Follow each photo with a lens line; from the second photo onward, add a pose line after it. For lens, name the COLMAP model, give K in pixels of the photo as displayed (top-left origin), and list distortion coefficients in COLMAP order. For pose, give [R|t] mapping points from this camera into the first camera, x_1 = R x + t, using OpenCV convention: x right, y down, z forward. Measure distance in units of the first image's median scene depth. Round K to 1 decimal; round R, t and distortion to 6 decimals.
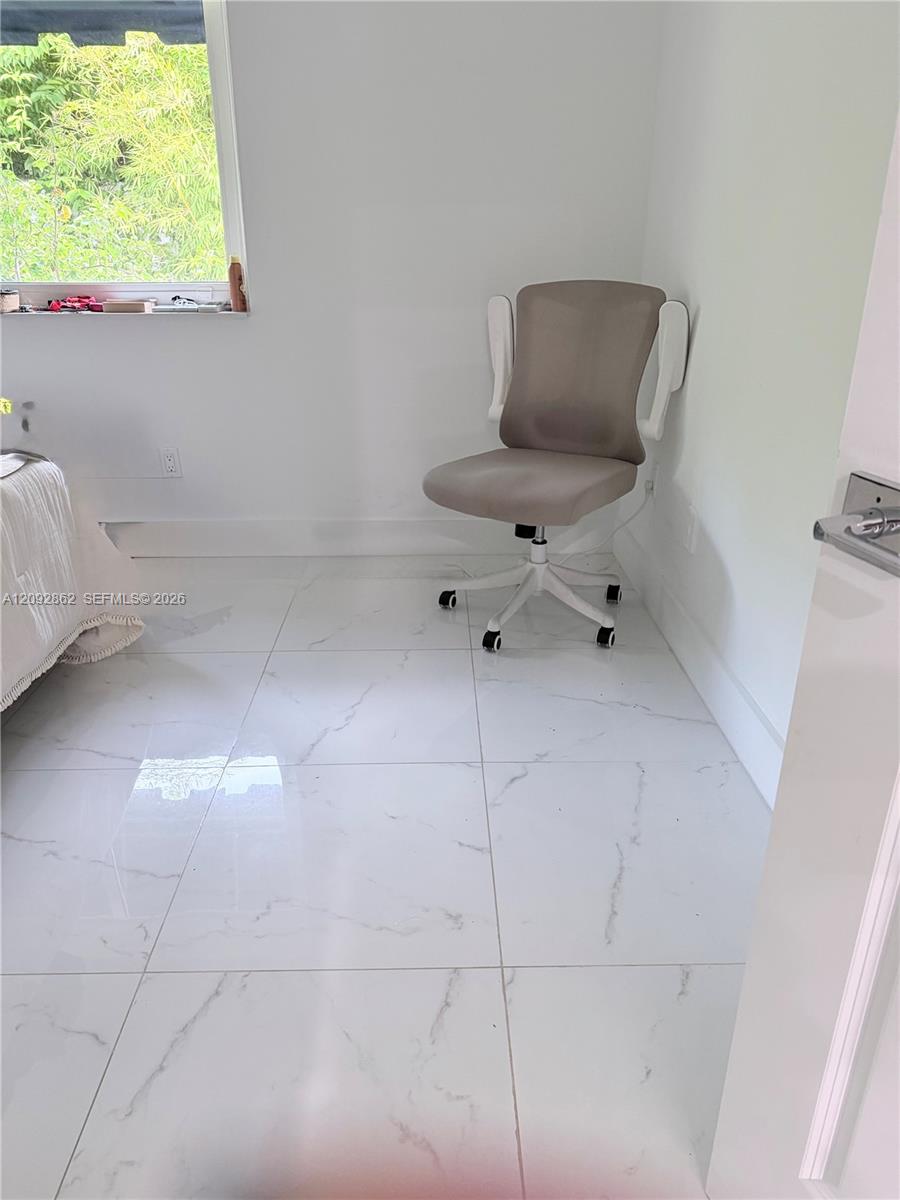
lens RADIAL K [[856.6, 0, 450.0], [0, 856.6, 600.0], [0, 0, 1]] dist [0.007523, -0.000243]
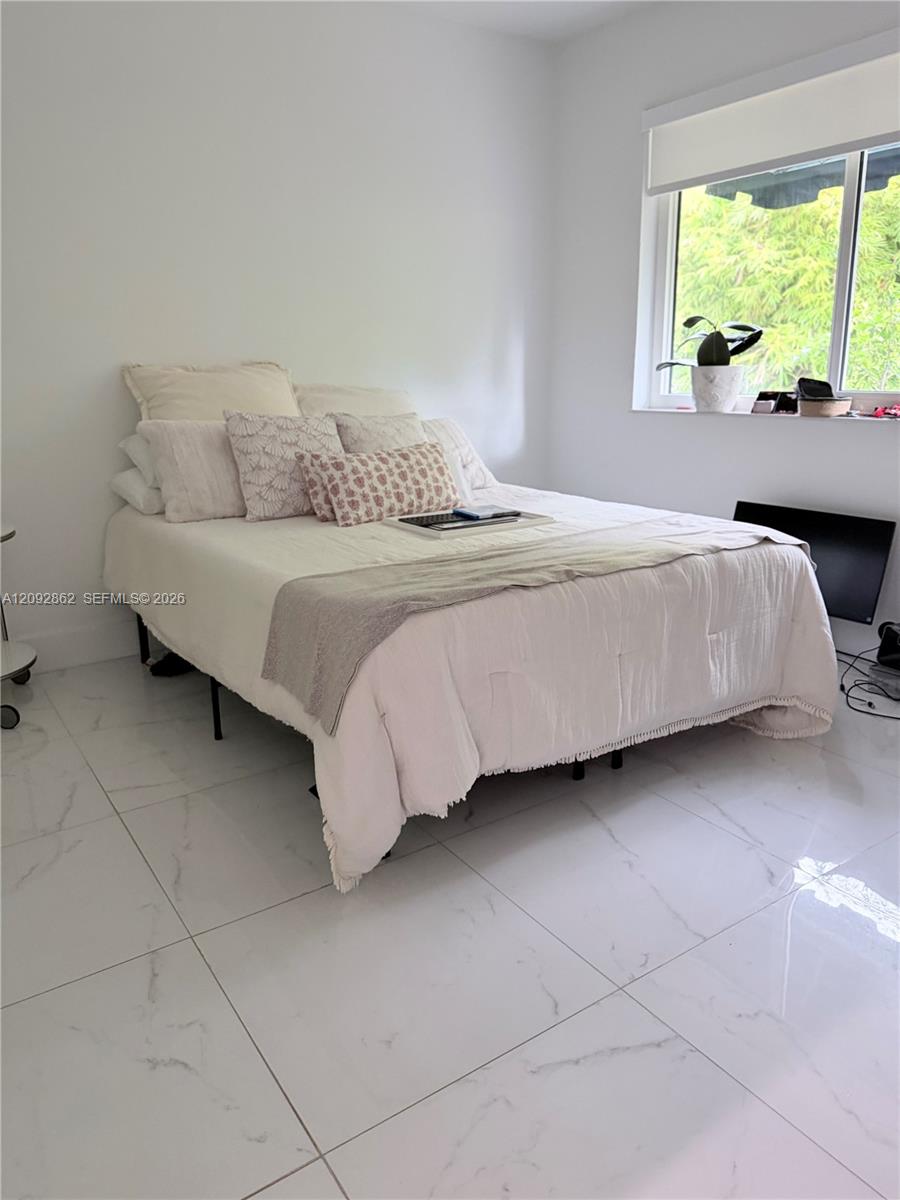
lens RADIAL K [[846.2, 0, 450.0], [0, 846.2, 600.0], [0, 0, 1]] dist [0.030864, -0.039745]
pose [[0.551407, 0.217192, -0.805467, 0.172468], [-0.312750, 0.948917, 0.041771, -0.007690], [0.773394, 0.228877, 0.591166, 0.046800]]
